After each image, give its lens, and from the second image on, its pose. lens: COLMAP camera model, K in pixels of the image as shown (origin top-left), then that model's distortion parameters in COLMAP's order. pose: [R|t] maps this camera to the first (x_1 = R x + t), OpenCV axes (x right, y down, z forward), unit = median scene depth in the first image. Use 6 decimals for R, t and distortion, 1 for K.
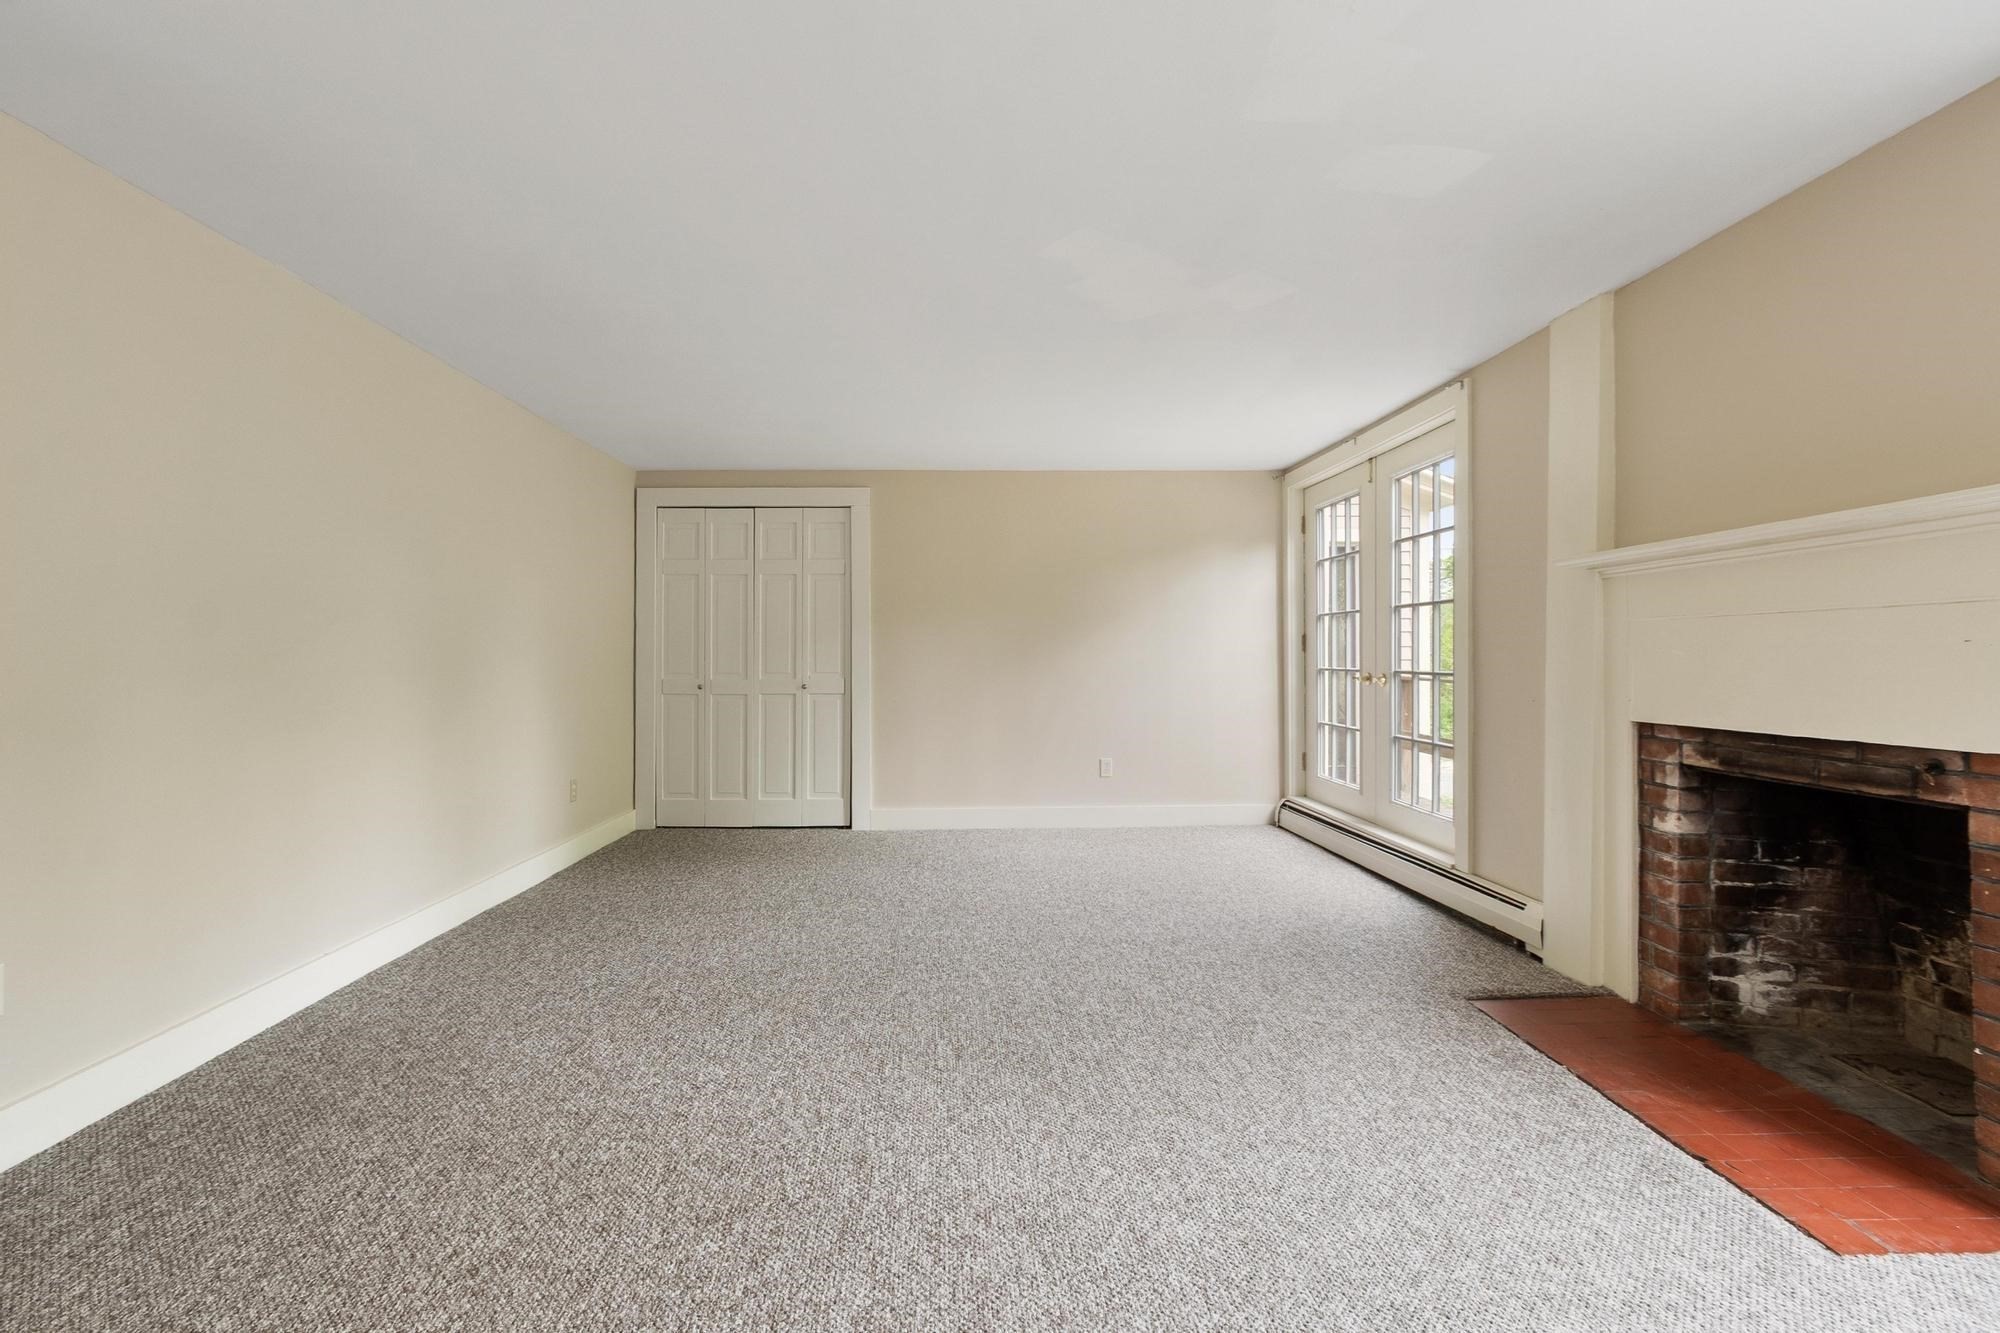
lens RADIAL K [[898.7, 0, 979.7], [0, 898.7, 663.8], [0, 0, 1]] dist [0.001160, 0.001270]
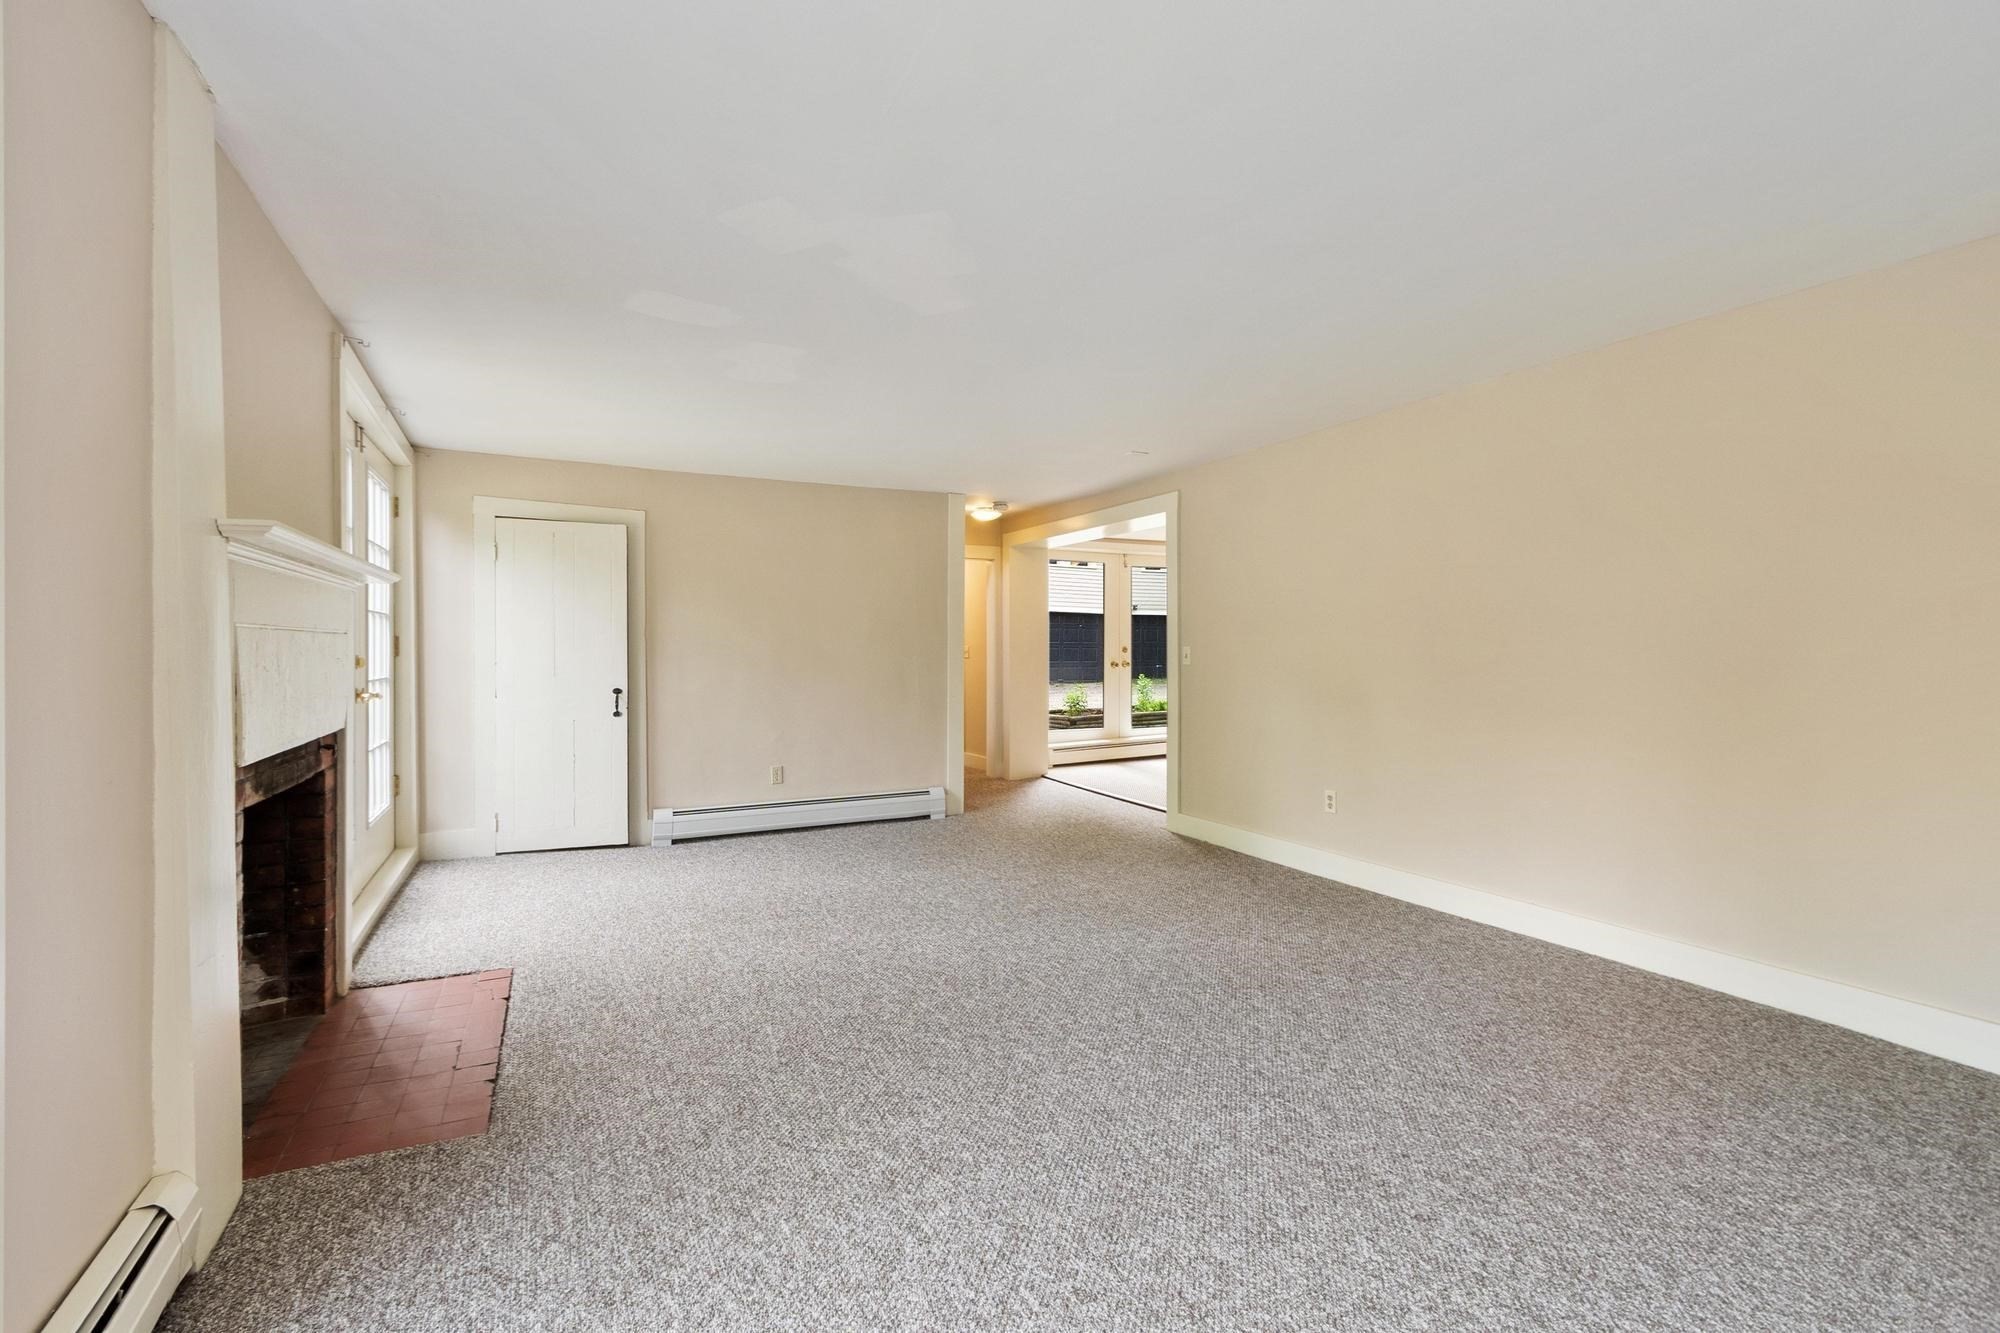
lens RADIAL K [[883.3, 0, 987.7], [0, 883.3, 656.5], [0, 0, 1]] dist [0.001137, -0.000271]
pose [[-0.907206, 0.004765, -0.420659, 0.499726], [-0.000436, 0.999925, 0.012268, -0.033664], [0.420685, 0.011313, -0.907136, 1.945137]]
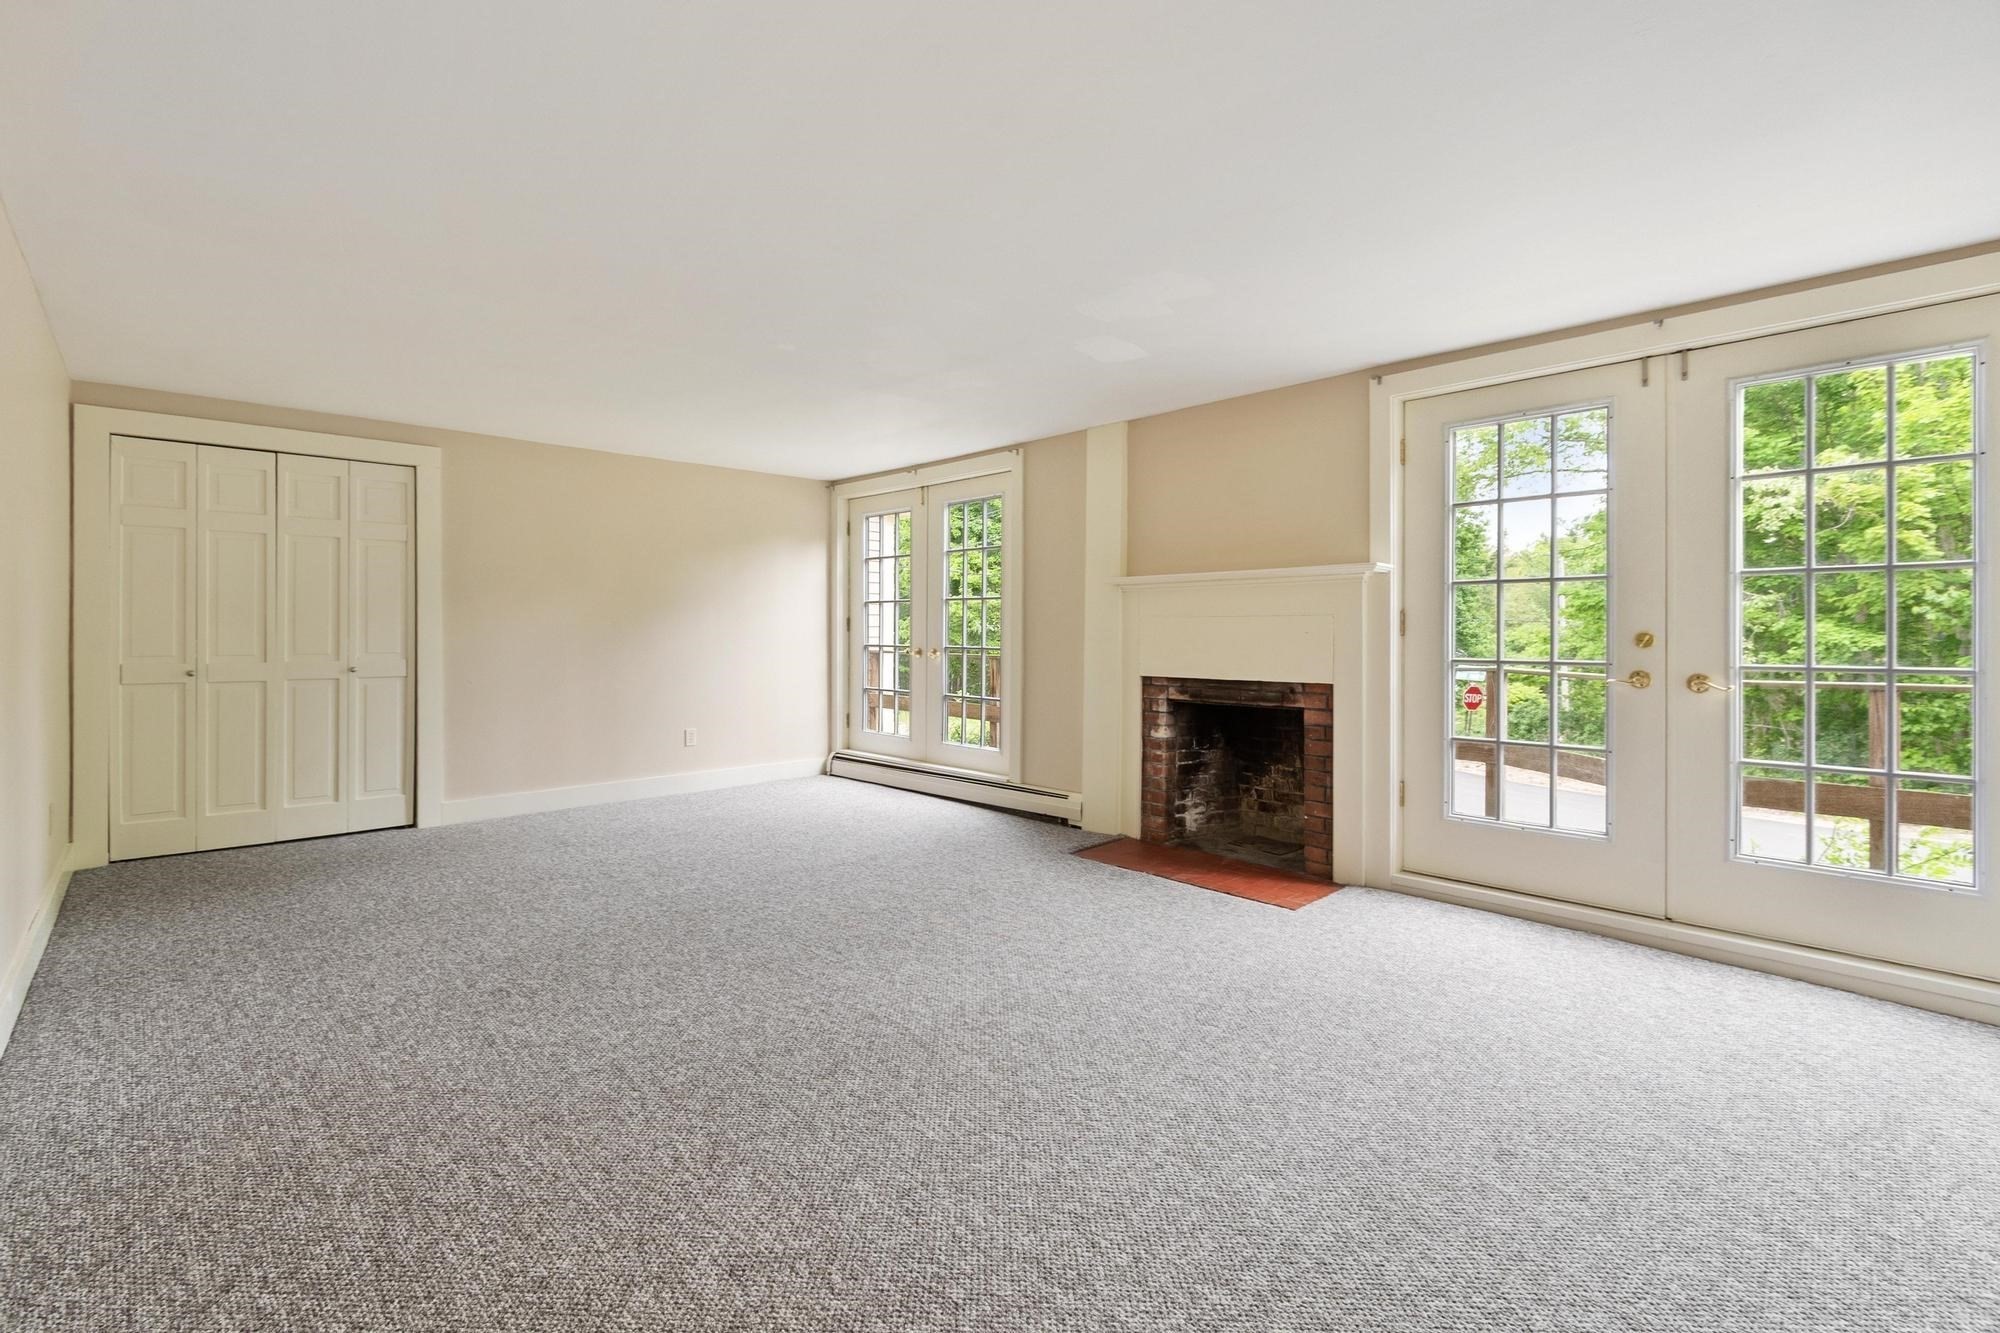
lens RADIAL K [[883.3, 0, 987.7], [0, 883.3, 656.5], [0, 0, 1]] dist [0.001137, -0.000271]
pose [[0.745990, -0.014889, 0.665791, -0.640243], [0.000844, 0.999770, 0.021412, -0.010042], [-0.665957, -0.015411, 0.745831, -0.067251]]
